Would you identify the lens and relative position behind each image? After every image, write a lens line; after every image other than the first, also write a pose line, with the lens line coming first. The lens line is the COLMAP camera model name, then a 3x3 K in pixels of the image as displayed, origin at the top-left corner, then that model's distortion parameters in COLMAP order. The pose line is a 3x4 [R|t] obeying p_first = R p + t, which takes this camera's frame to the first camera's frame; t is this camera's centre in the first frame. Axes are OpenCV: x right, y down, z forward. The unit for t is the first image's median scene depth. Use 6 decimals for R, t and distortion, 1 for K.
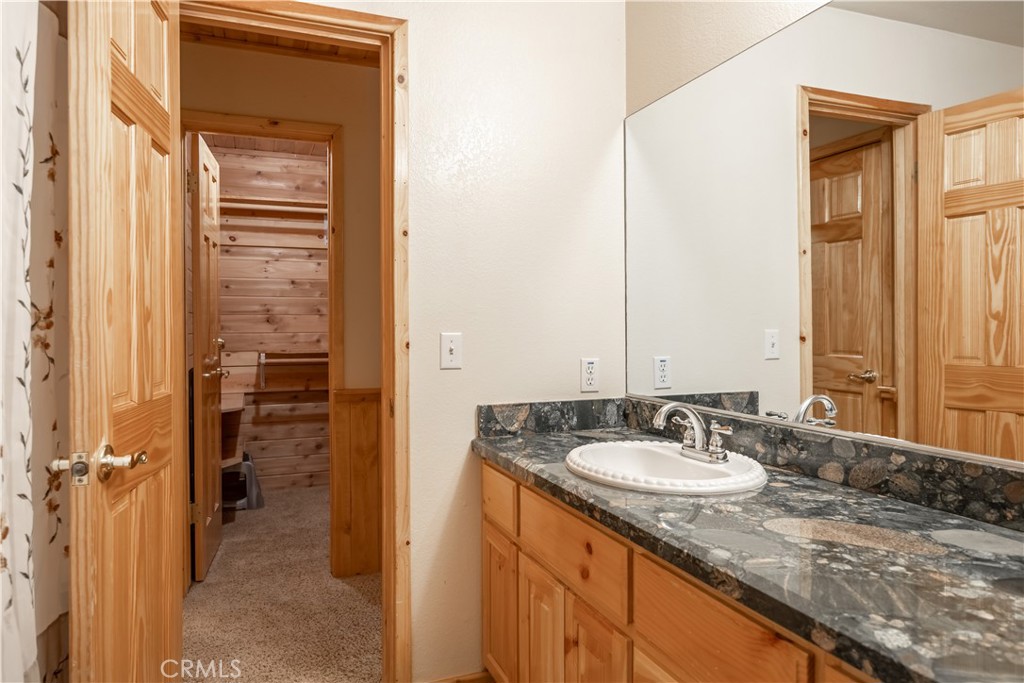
lens RADIAL K [[667.0, 0, 512.0], [0, 667.0, 341.5], [0, 0, 1]] dist [-0.001074, -0.000220]
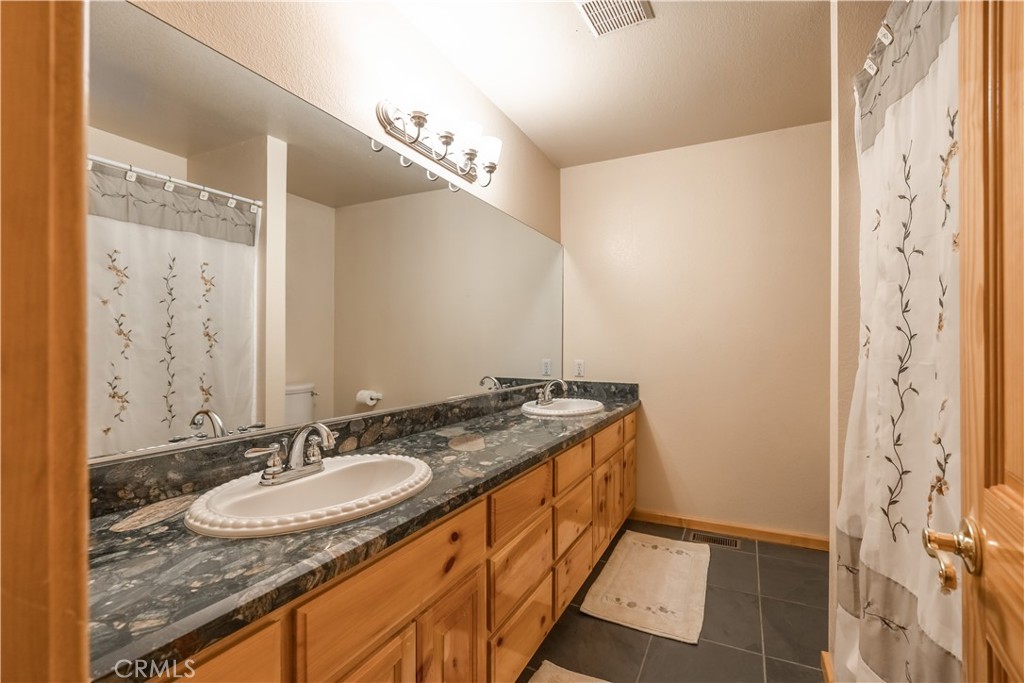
lens RADIAL K [[468.3, 0, 512.0], [0, 468.3, 341.5], [0, 0, 1]] dist [-0.000045, -0.000045]
pose [[-0.676991, 0.012278, 0.735889, -0.616566], [0.015656, 0.999875, -0.002279, -0.030943], [-0.735825, 0.009978, -0.677098, 1.628557]]
